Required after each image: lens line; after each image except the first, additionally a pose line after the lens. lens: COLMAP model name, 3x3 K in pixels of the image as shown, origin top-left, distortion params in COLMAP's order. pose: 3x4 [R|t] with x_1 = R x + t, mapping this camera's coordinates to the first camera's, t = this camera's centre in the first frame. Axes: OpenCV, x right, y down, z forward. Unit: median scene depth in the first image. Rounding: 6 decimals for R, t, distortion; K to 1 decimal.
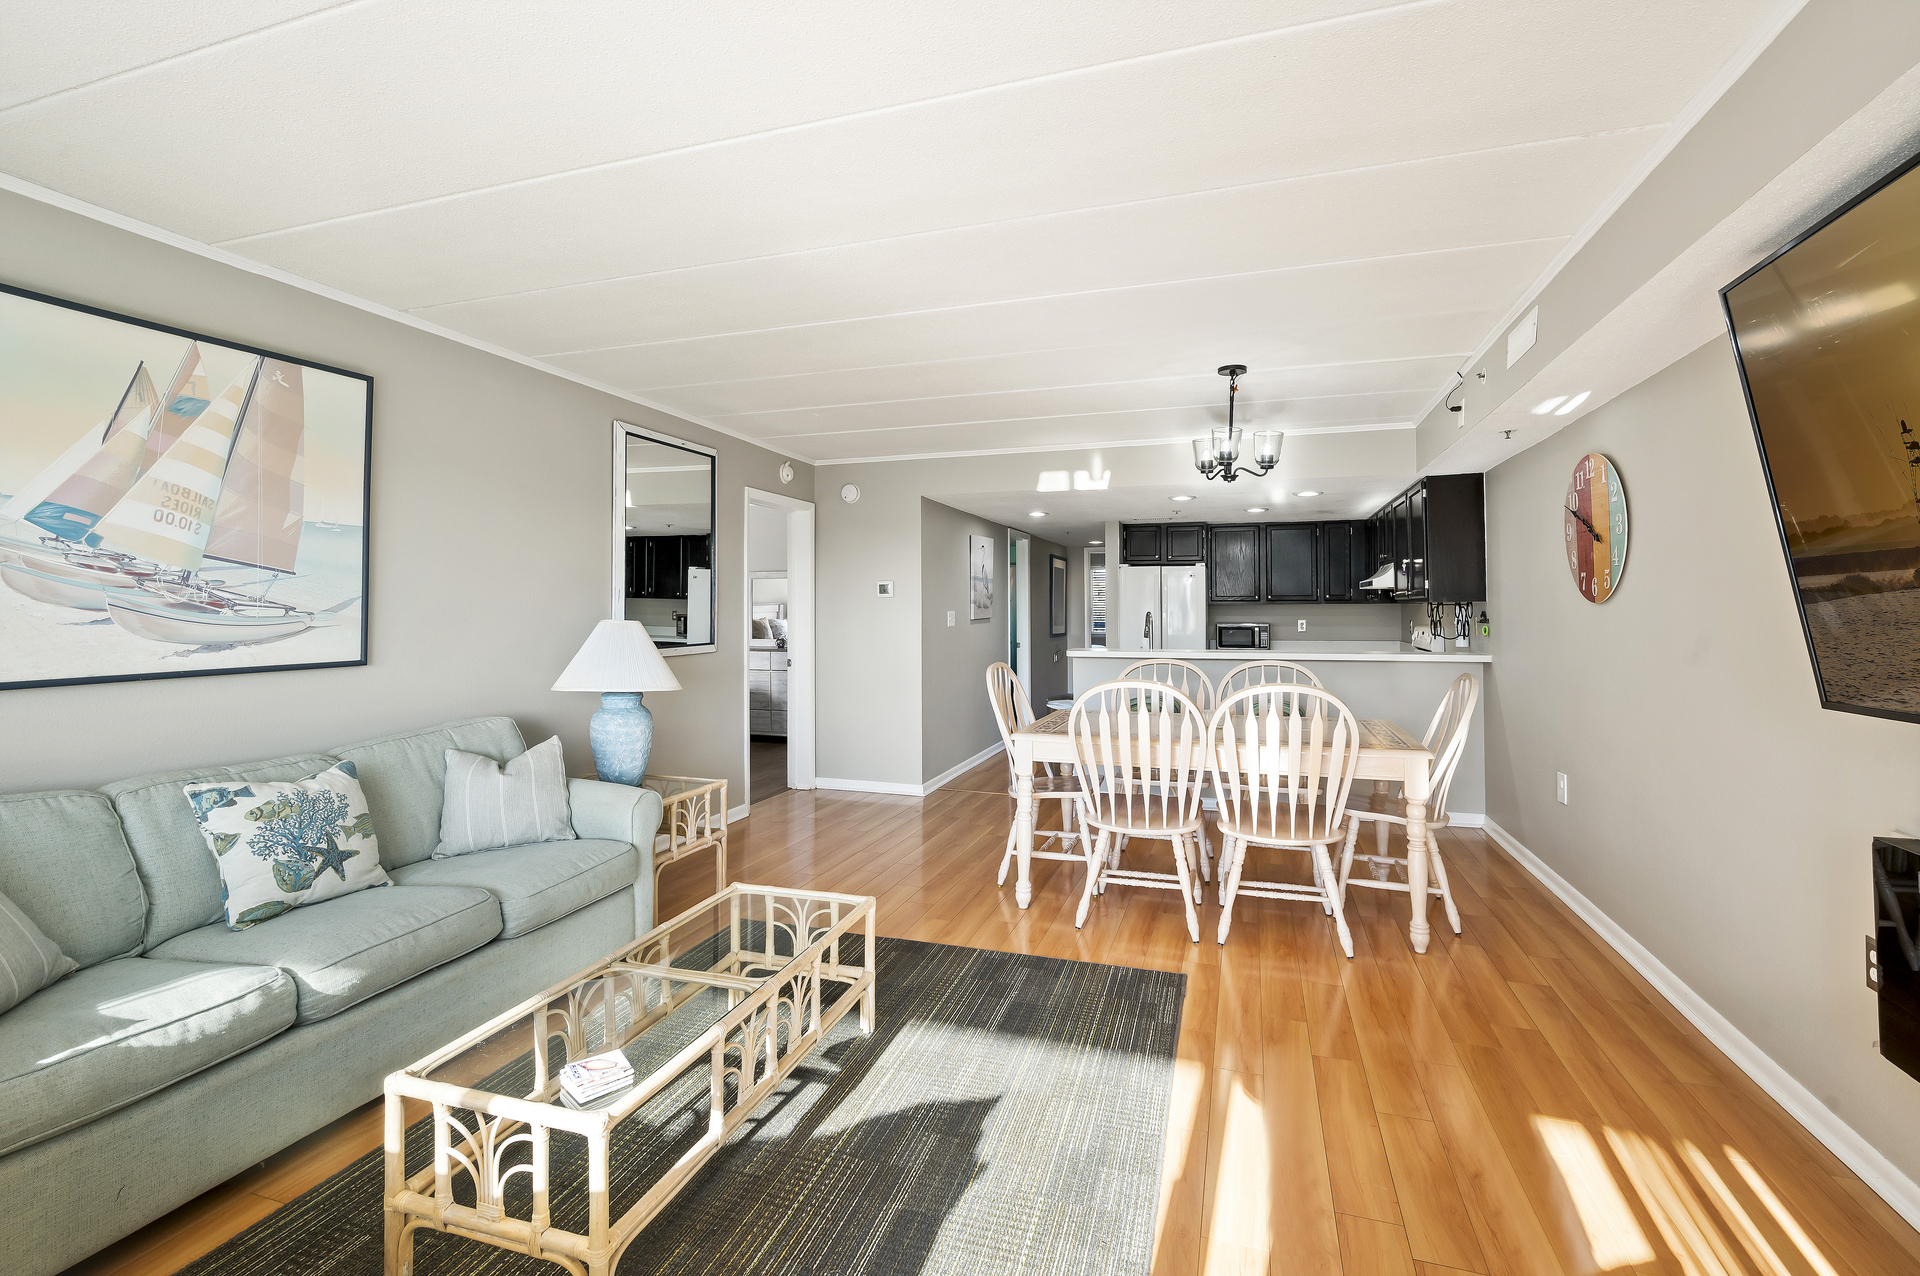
lens RADIAL K [[852.1, 0, 958.7], [0, 852.1, 599.4], [0, 0, 1]] dist [-0.001340, -0.000262]
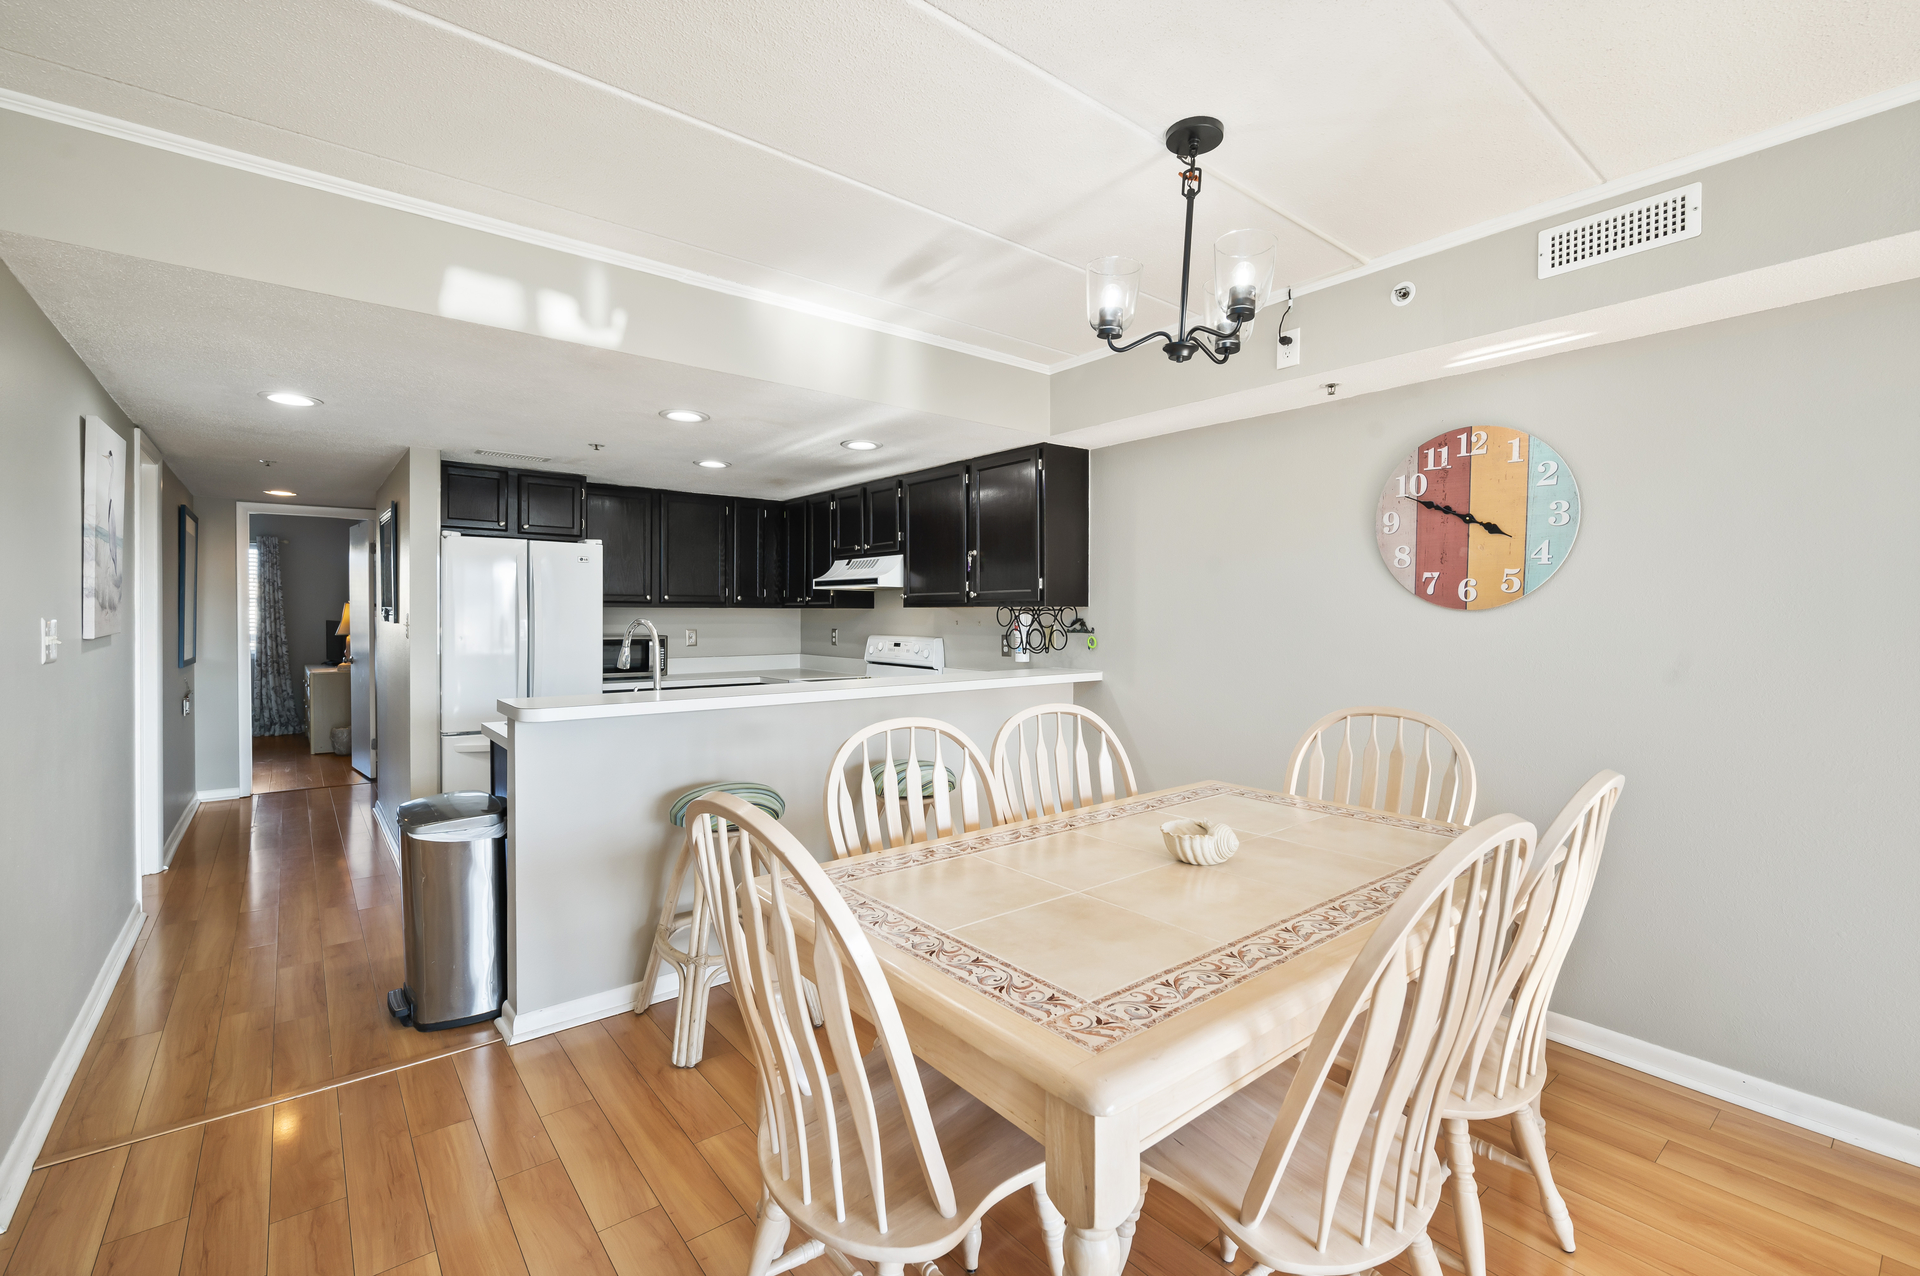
lens RADIAL K [[827.2, 0, 960.0], [0, 827.2, 638.0], [0, 0, 1]] dist [0.000239, 0.000022]
pose [[0.536284, -0.021358, 0.843767, -0.234197], [-0.013914, 0.999320, 0.034139, 0.012834], [-0.843923, -0.030049, 0.535622, 1.217174]]
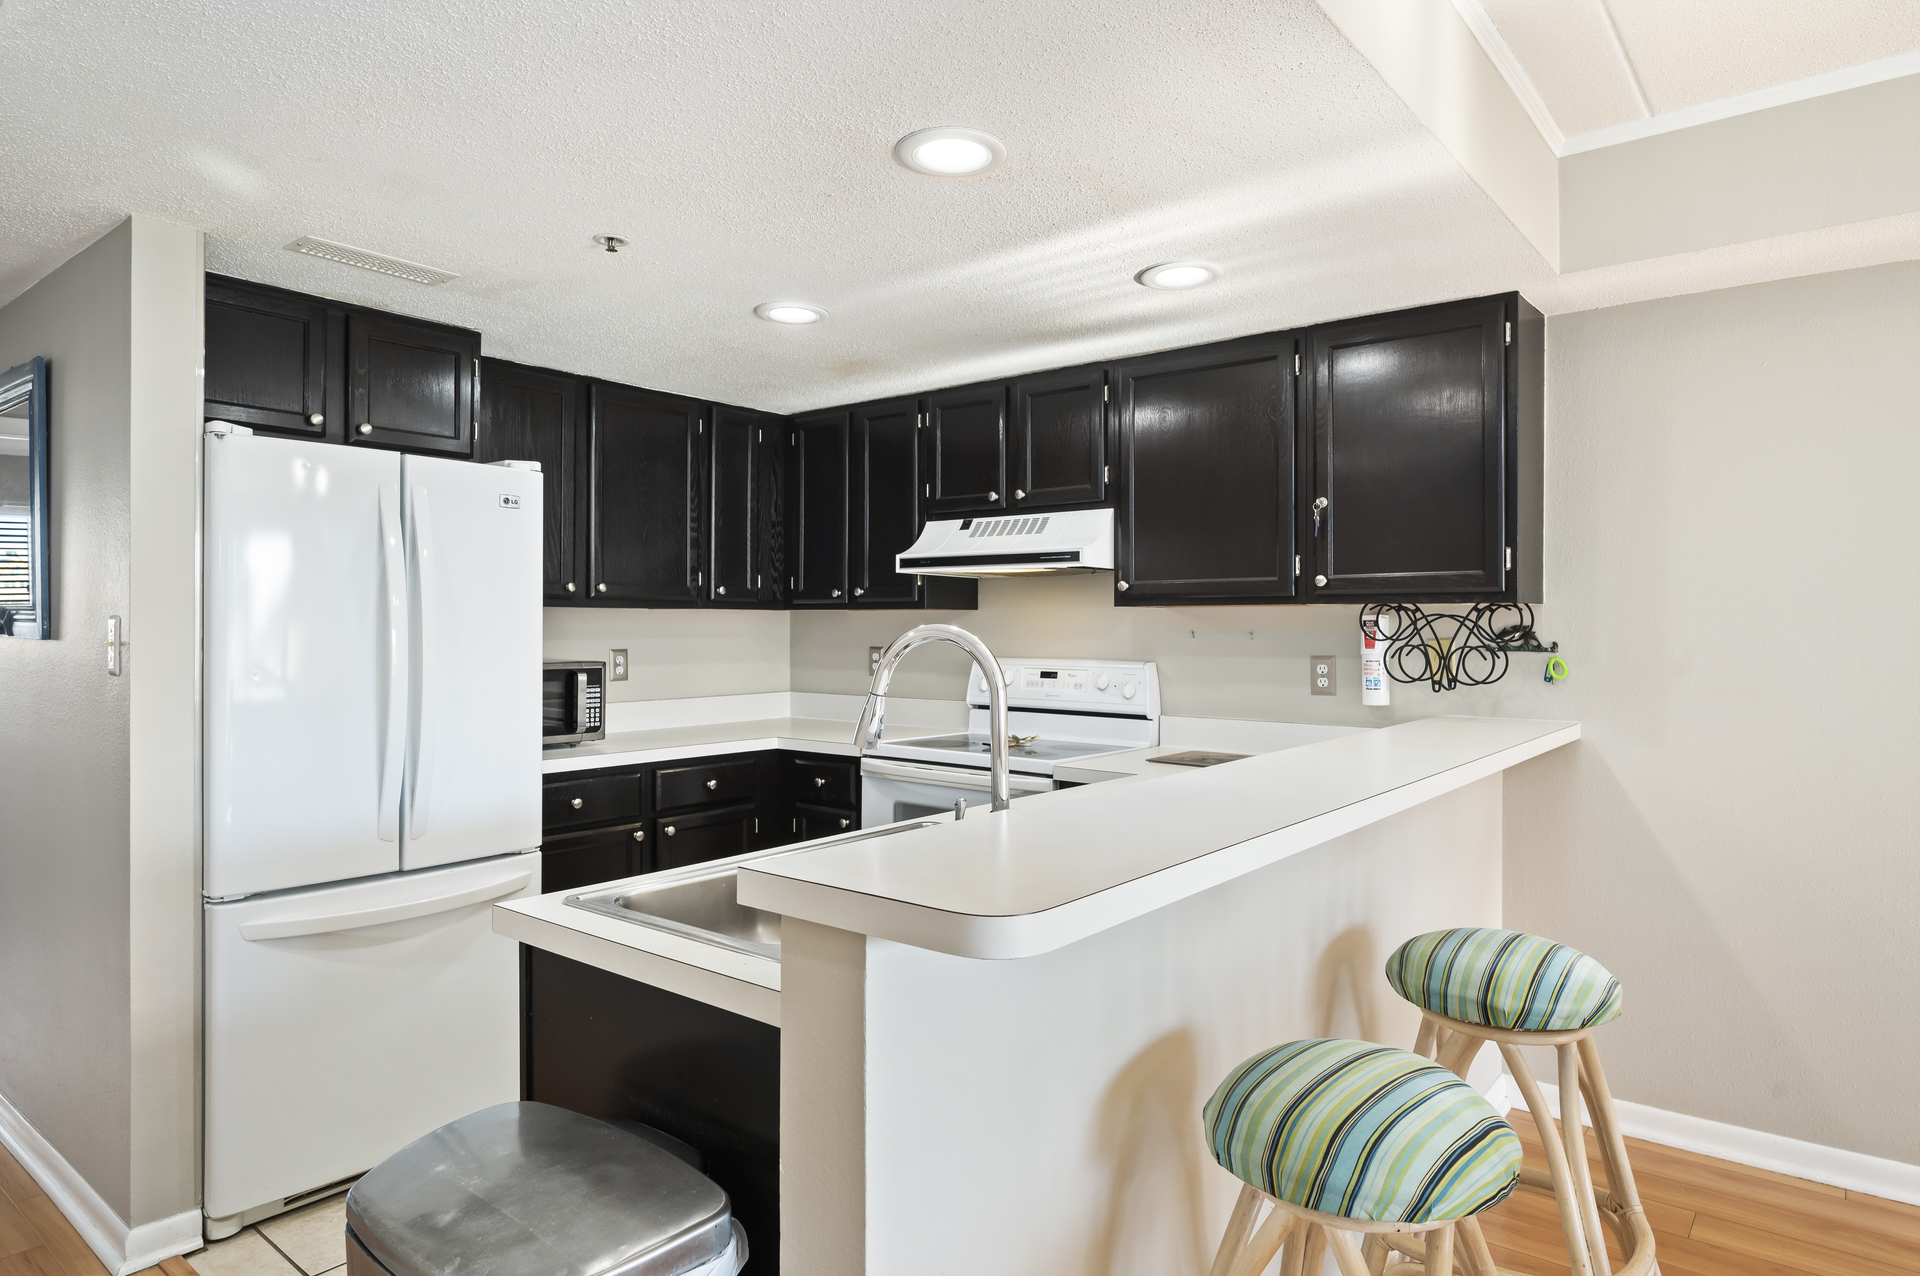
lens RADIAL K [[1128.4, 0, 961.4], [0, 1128.4, 633.8], [0, 0, 1]] dist [-0.000132, -0.000154]
pose [[0.345478, -0.004364, 0.938417, -0.091729], [-0.014288, 0.999849, 0.009910, 0.030463], [-0.938318, -0.016831, 0.345363, 1.962584]]
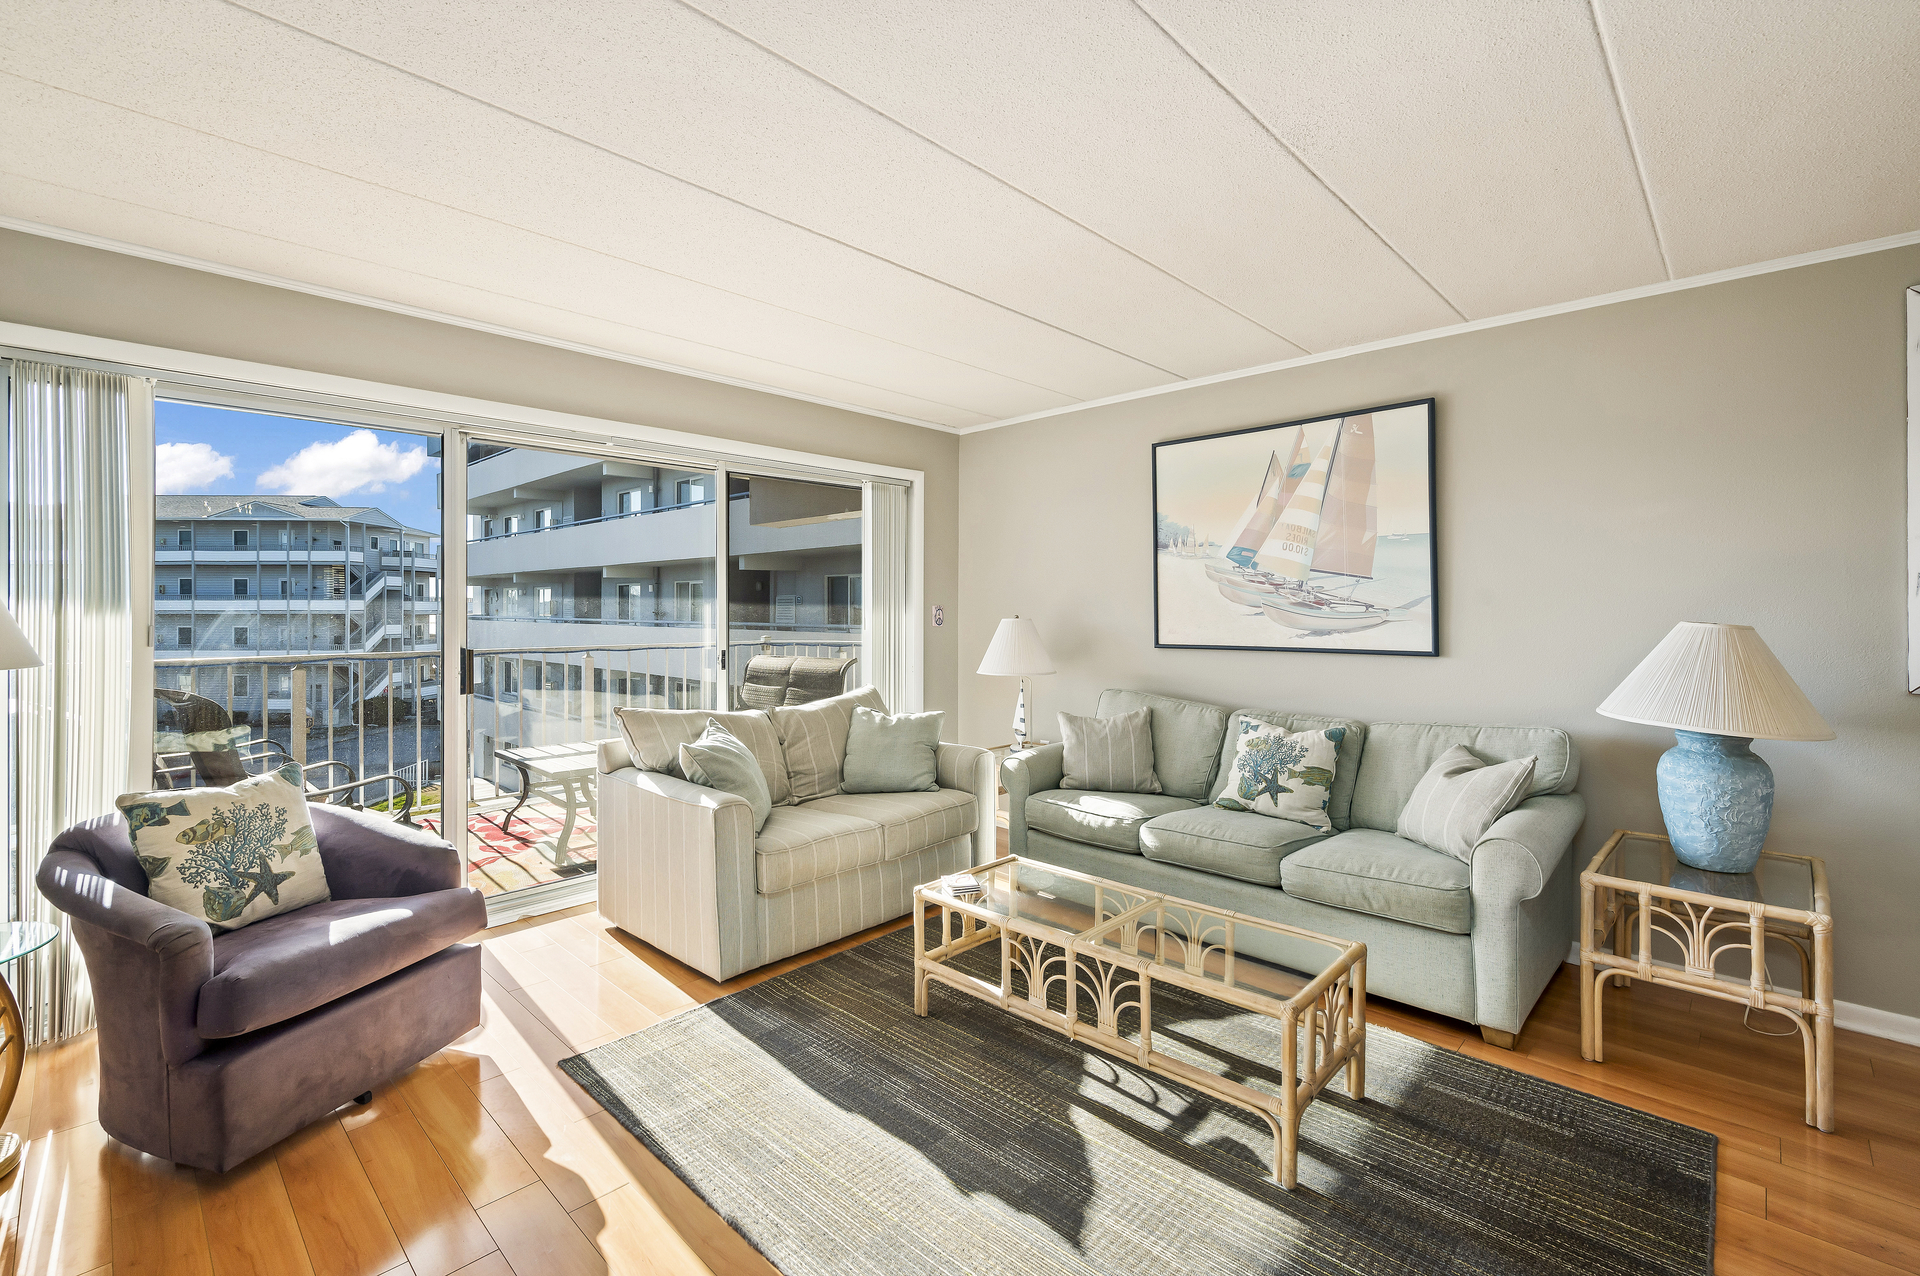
lens RADIAL K [[825.1, 0, 951.4], [0, 825.1, 610.3], [0, 0, 1]] dist [0.006517, 0.000169]
pose [[-0.429132, 0.004390, -0.903231, 0.623805], [0.012115, 0.999926, -0.000896, 0.011171], [0.903161, -0.011327, -0.429154, 0.999733]]
